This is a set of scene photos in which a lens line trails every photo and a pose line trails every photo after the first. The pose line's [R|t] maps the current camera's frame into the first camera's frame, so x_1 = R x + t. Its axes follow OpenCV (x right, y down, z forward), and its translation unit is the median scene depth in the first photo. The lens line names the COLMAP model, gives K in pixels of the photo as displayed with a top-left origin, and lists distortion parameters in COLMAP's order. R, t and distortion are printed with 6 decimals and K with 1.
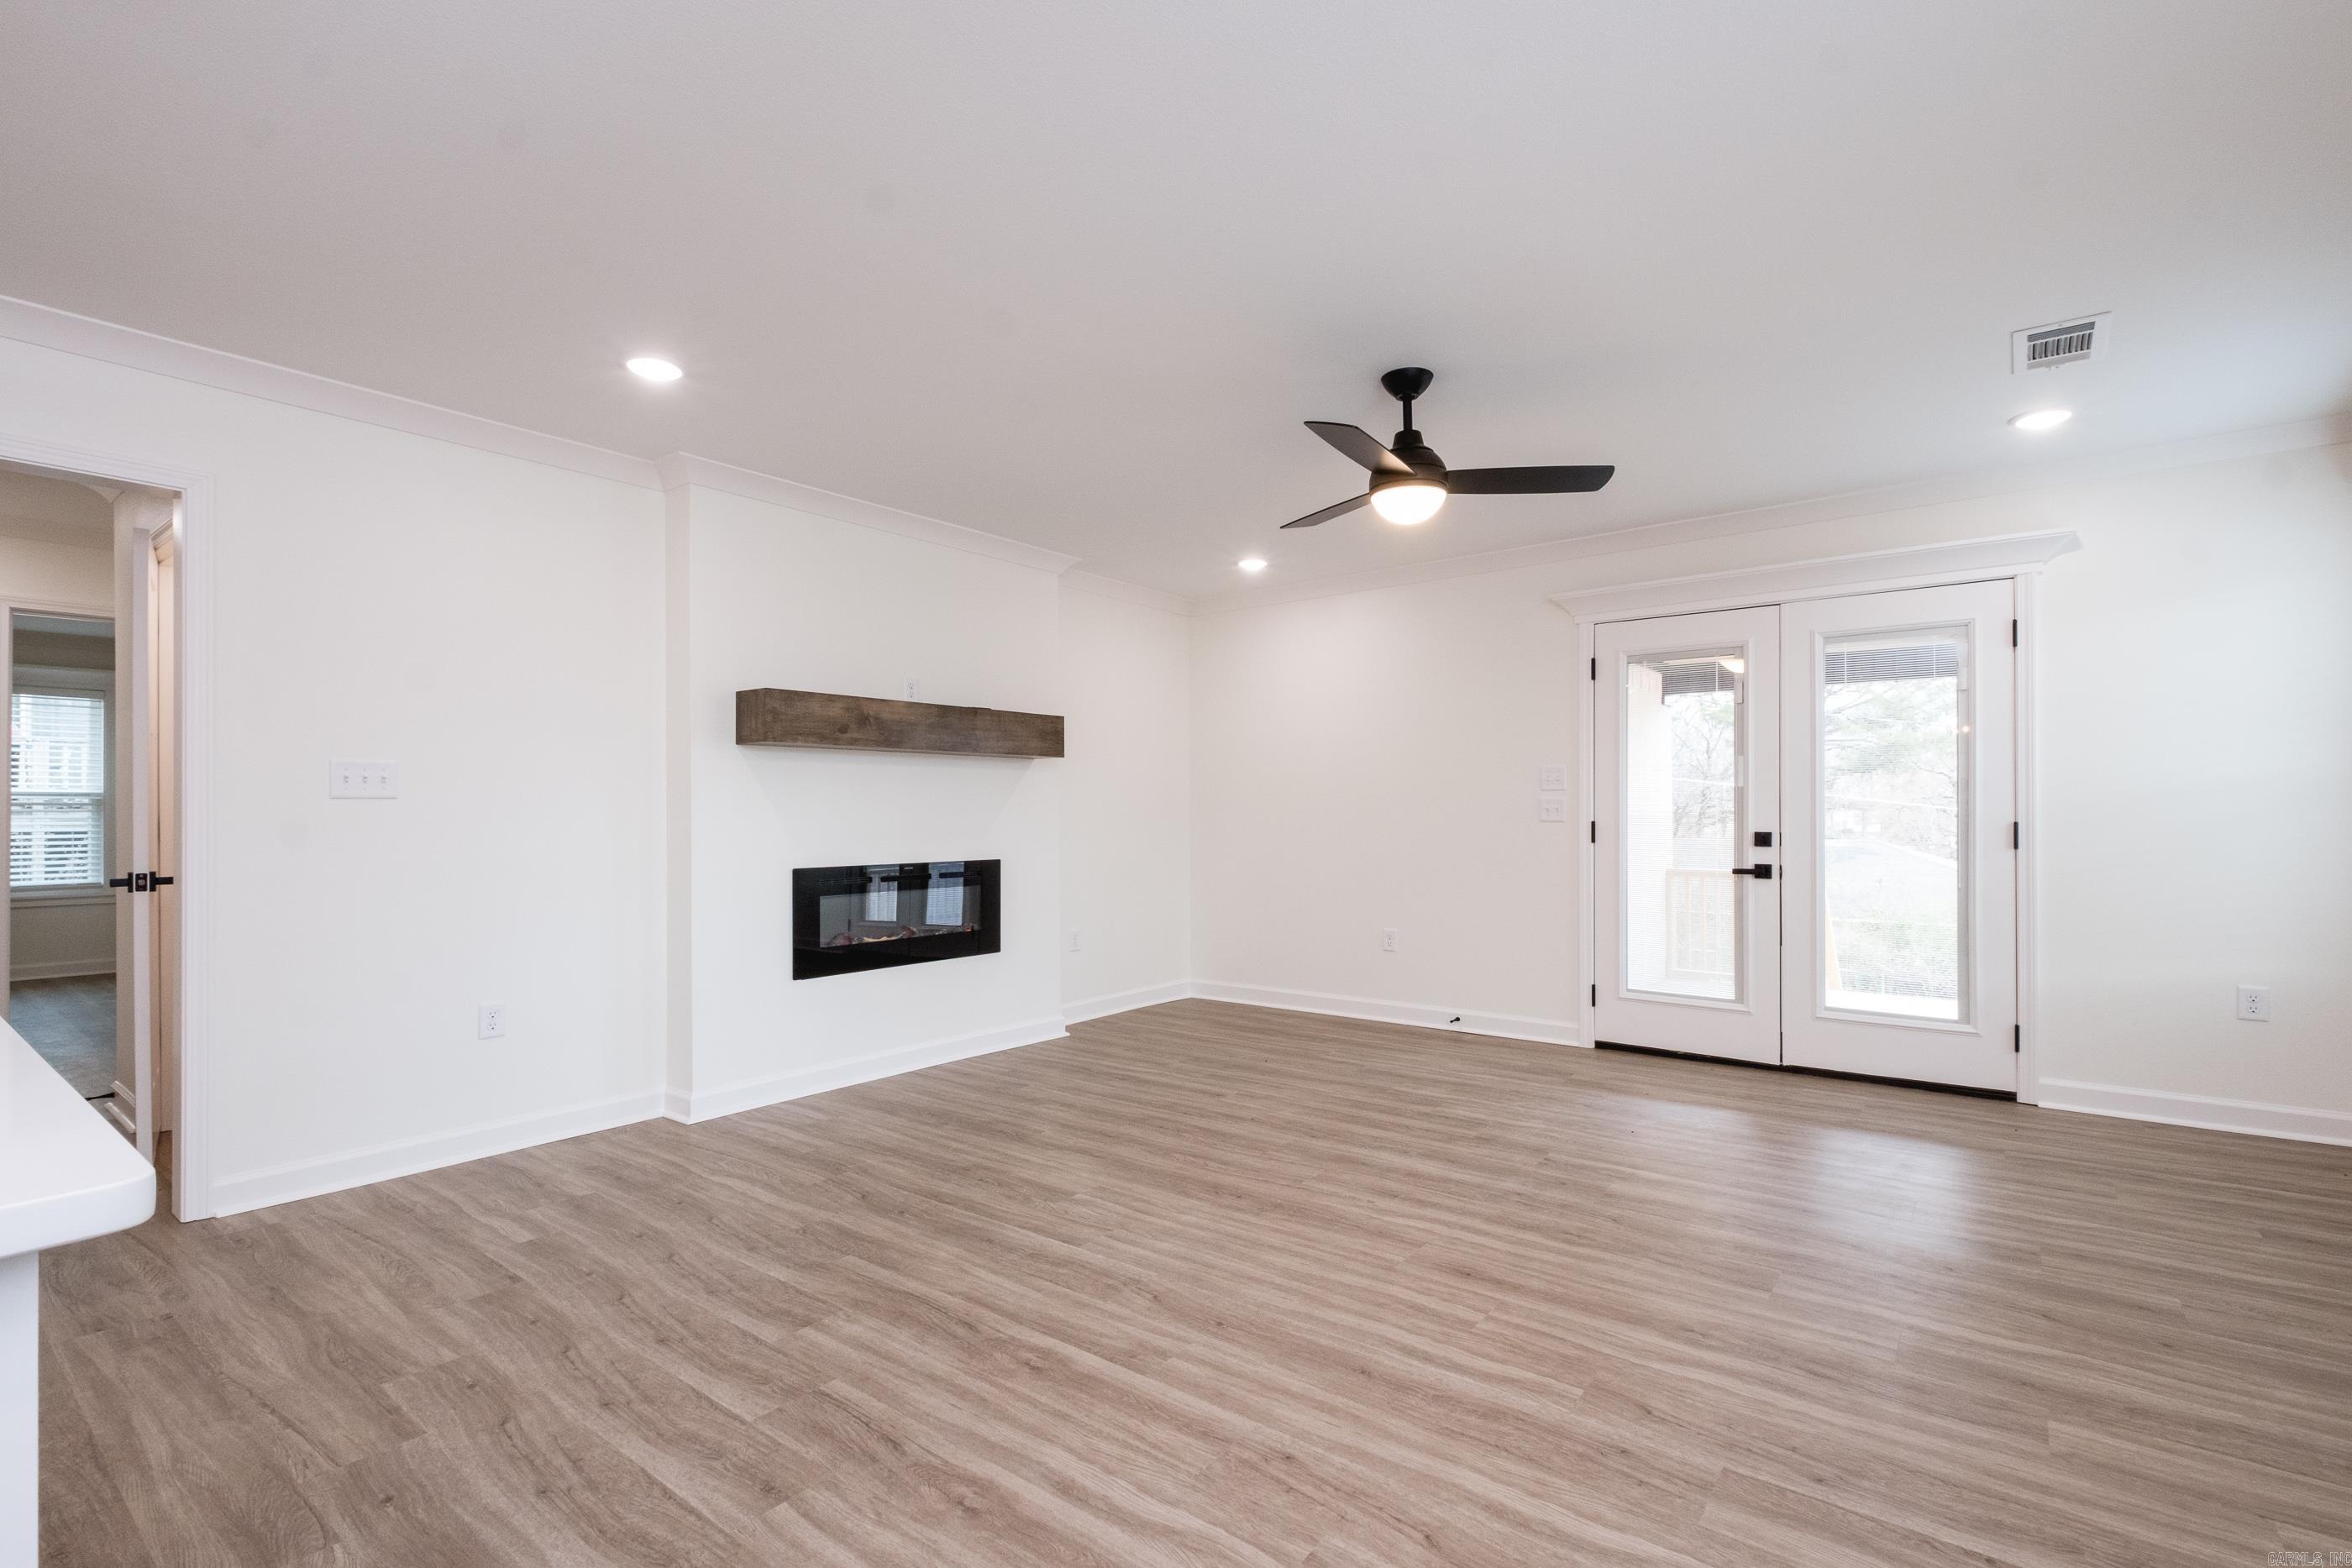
lens RADIAL K [[1025.8, 0, 1195.1], [0, 1025.8, 798.2], [0, 0, 1]] dist [0.003511, -0.000906]
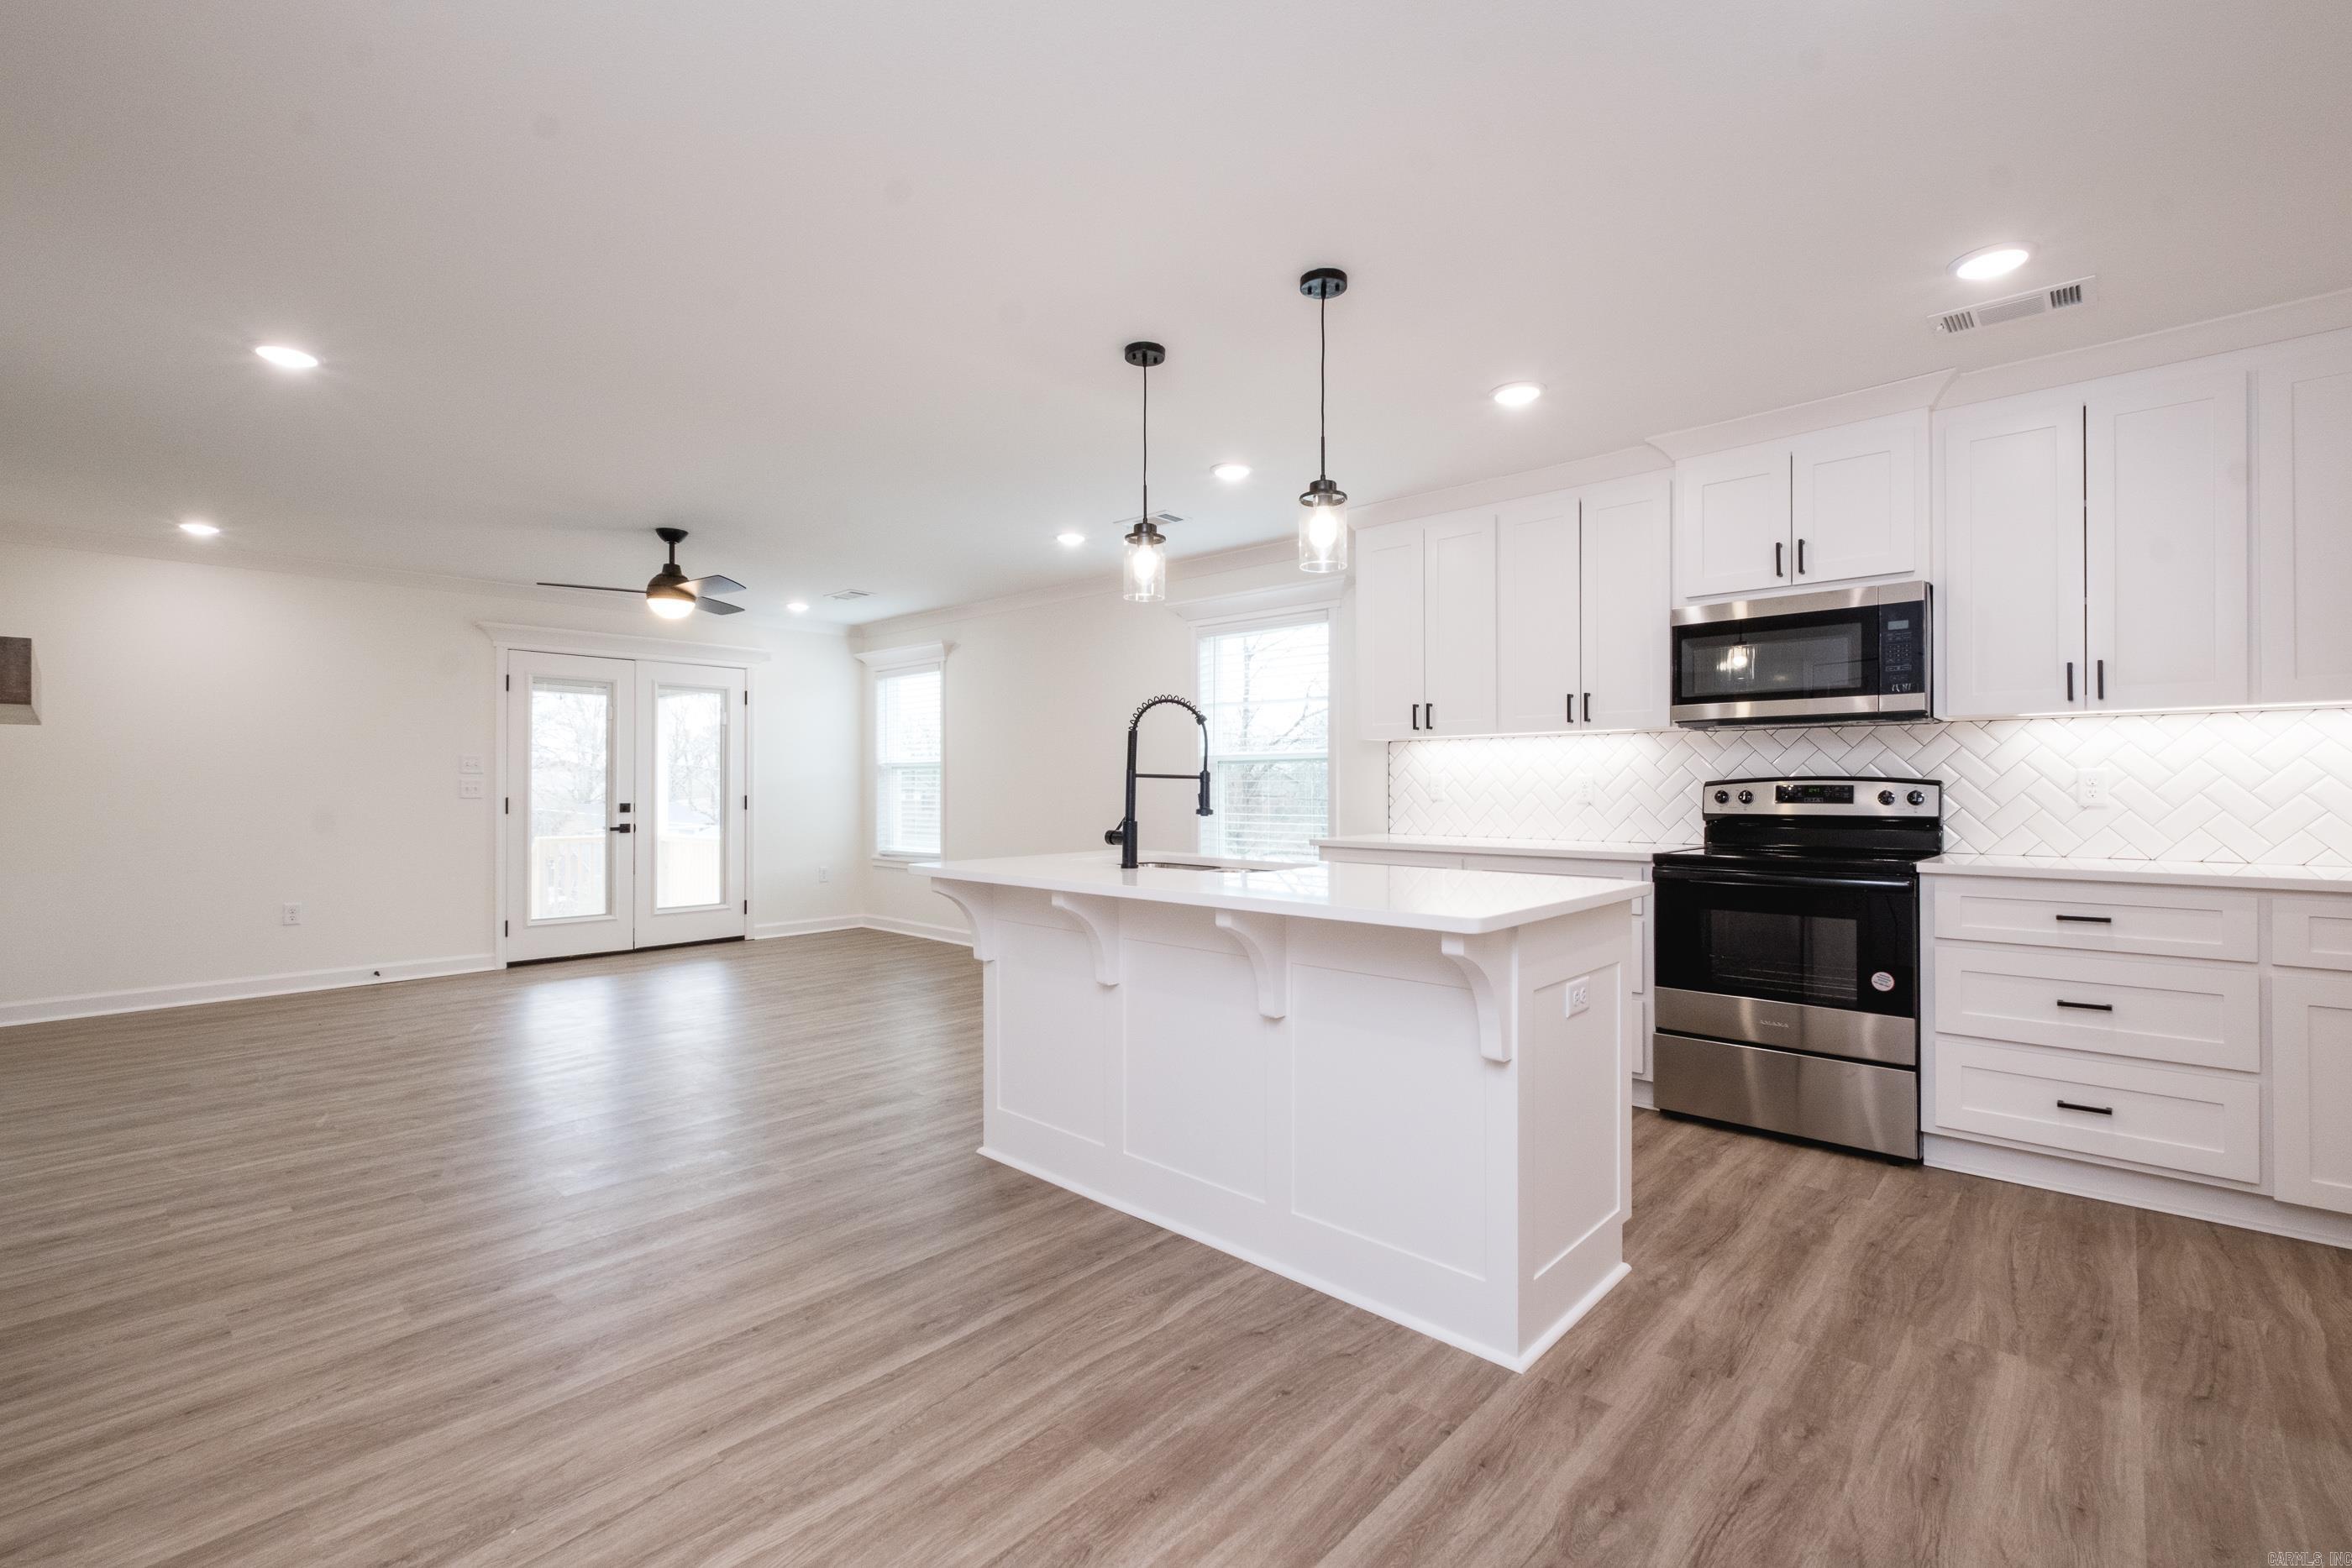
lens RADIAL K [[1025.8, 0, 1185.9], [0, 1025.8, 782.6], [0, 0, 1]] dist [0.003511, -0.000906]
pose [[0.077271, 0.006502, 0.996989, -1.048133], [-0.011056, 0.999923, -0.005665, 0.000553], [-0.996949, -0.010585, 0.077337, 0.024465]]
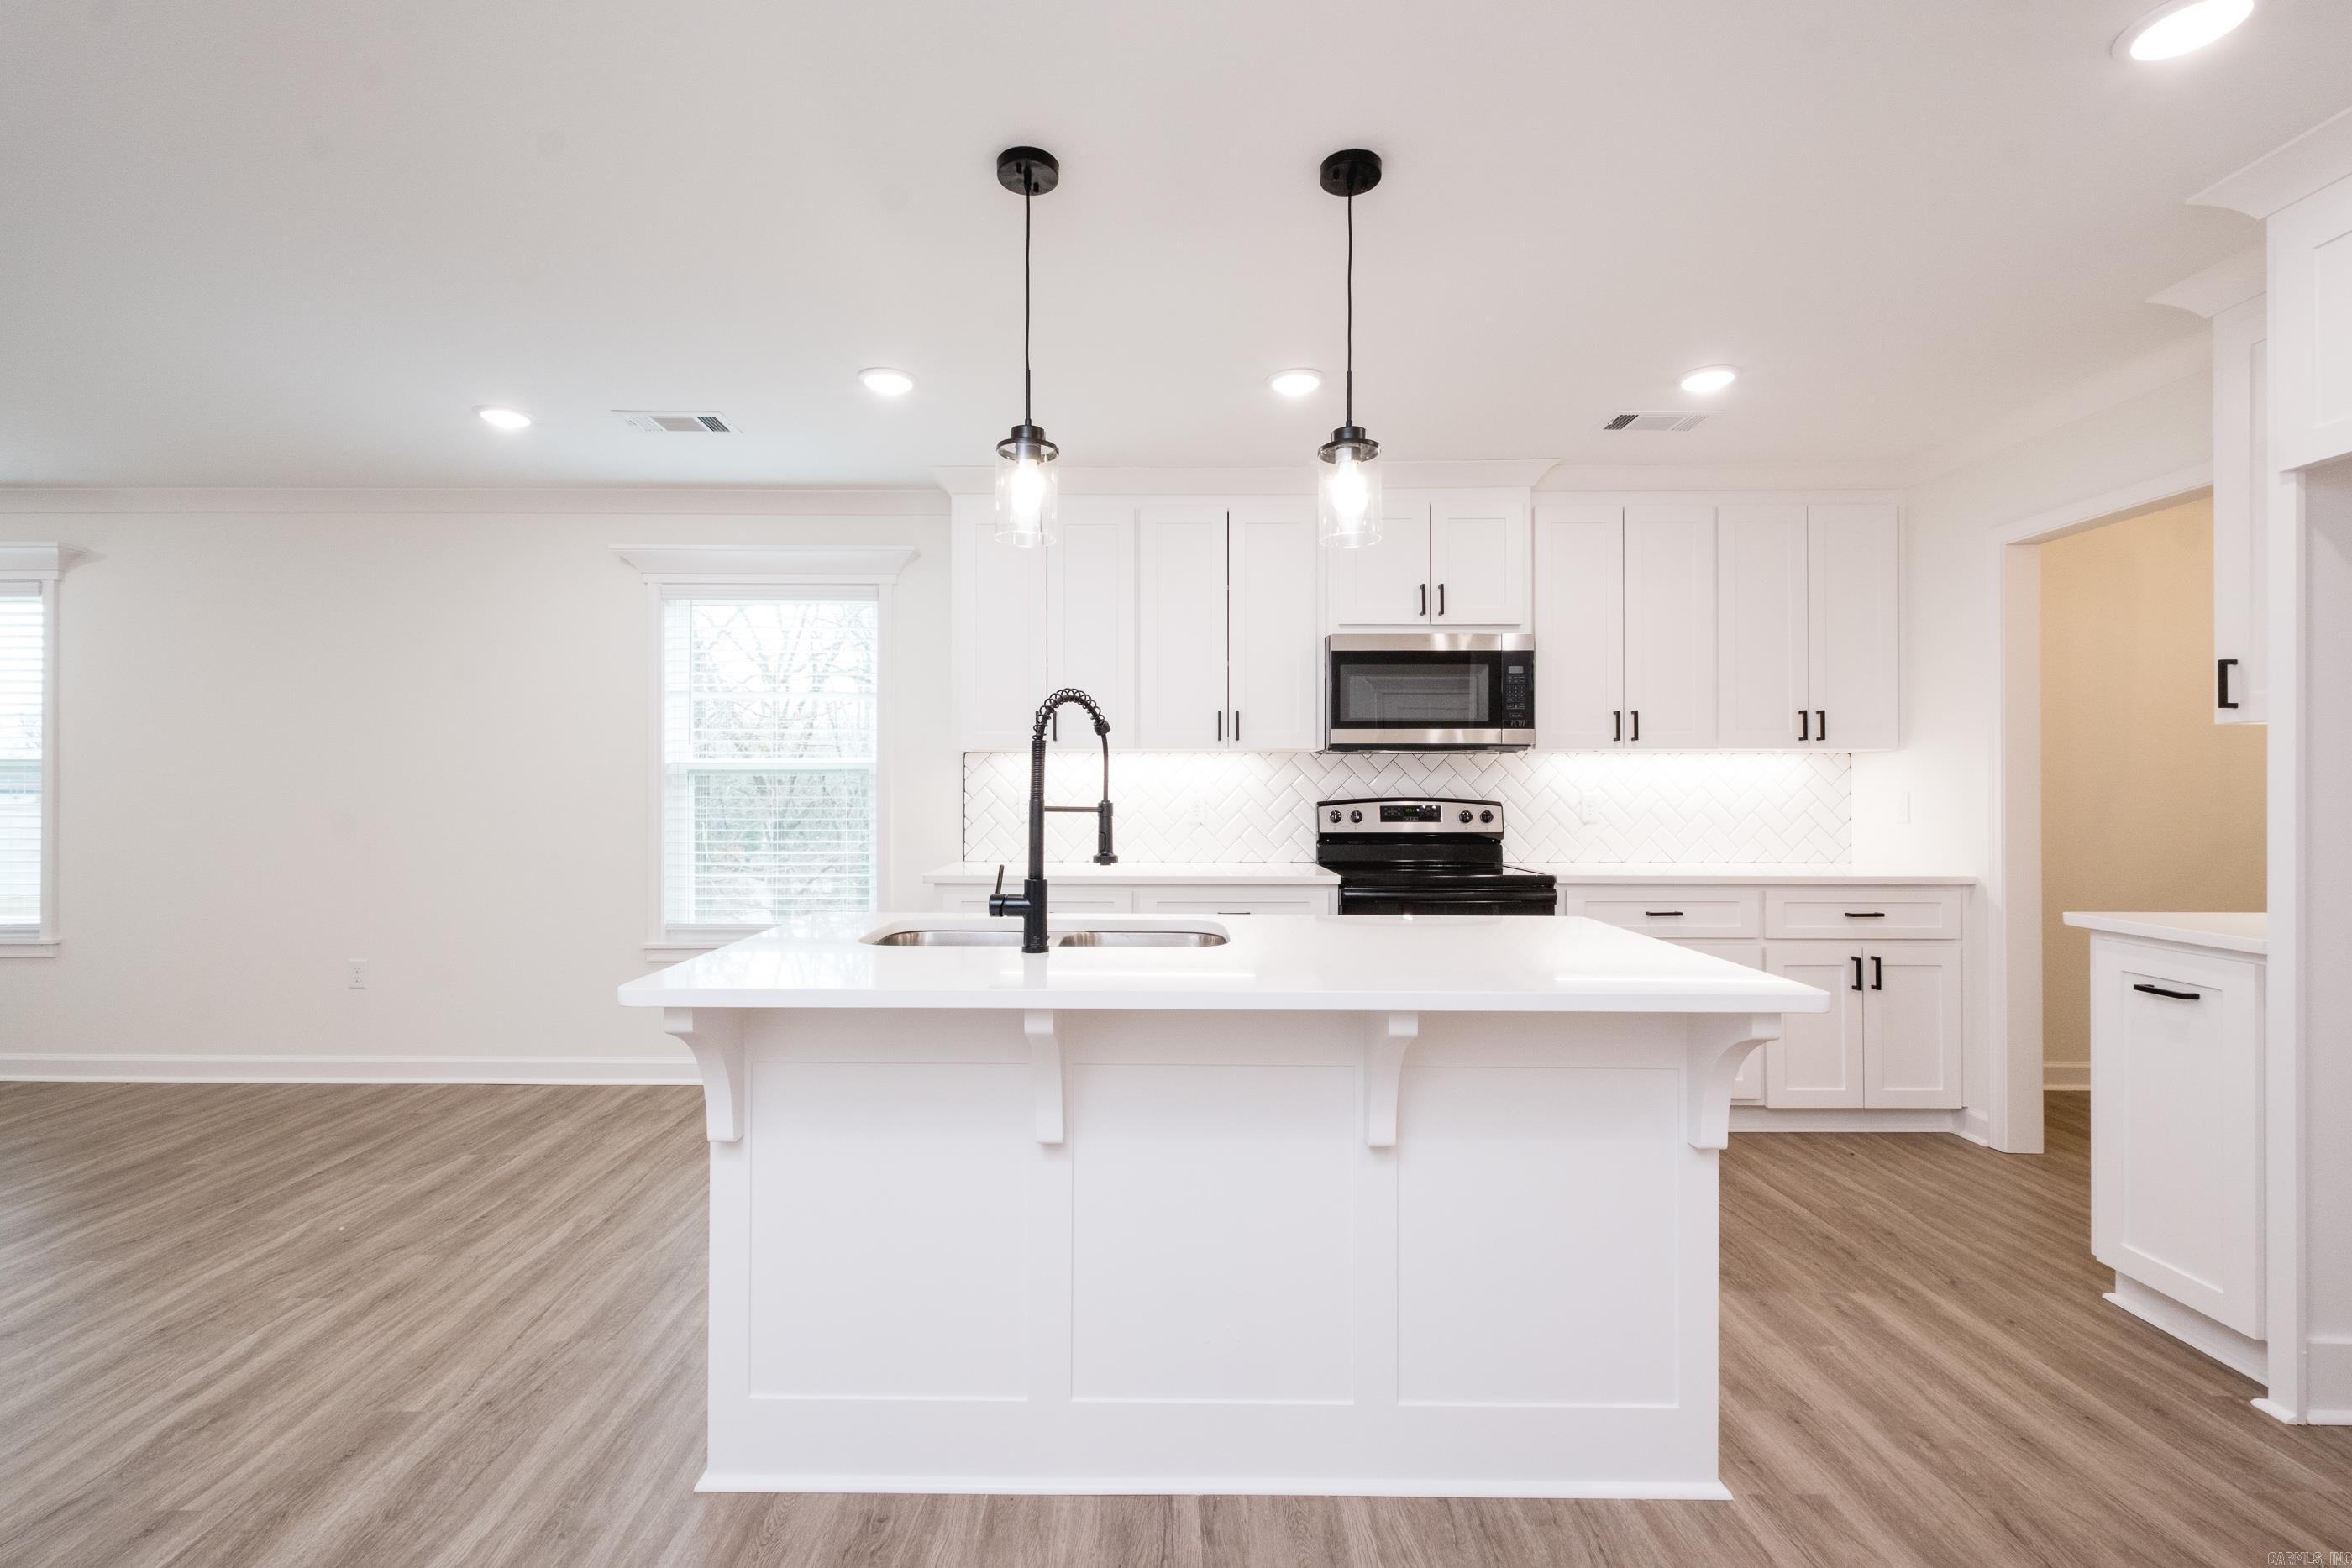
lens RADIAL K [[1025.8, 0, 1177.9], [0, 1025.8, 783.5], [0, 0, 1]] dist [0.003511, -0.000906]
pose [[-0.611384, 0.007464, 0.791299, -0.747058], [-0.009075, 0.999824, -0.016442, -0.012172], [-0.791282, -0.017234, -0.611208, 0.349391]]
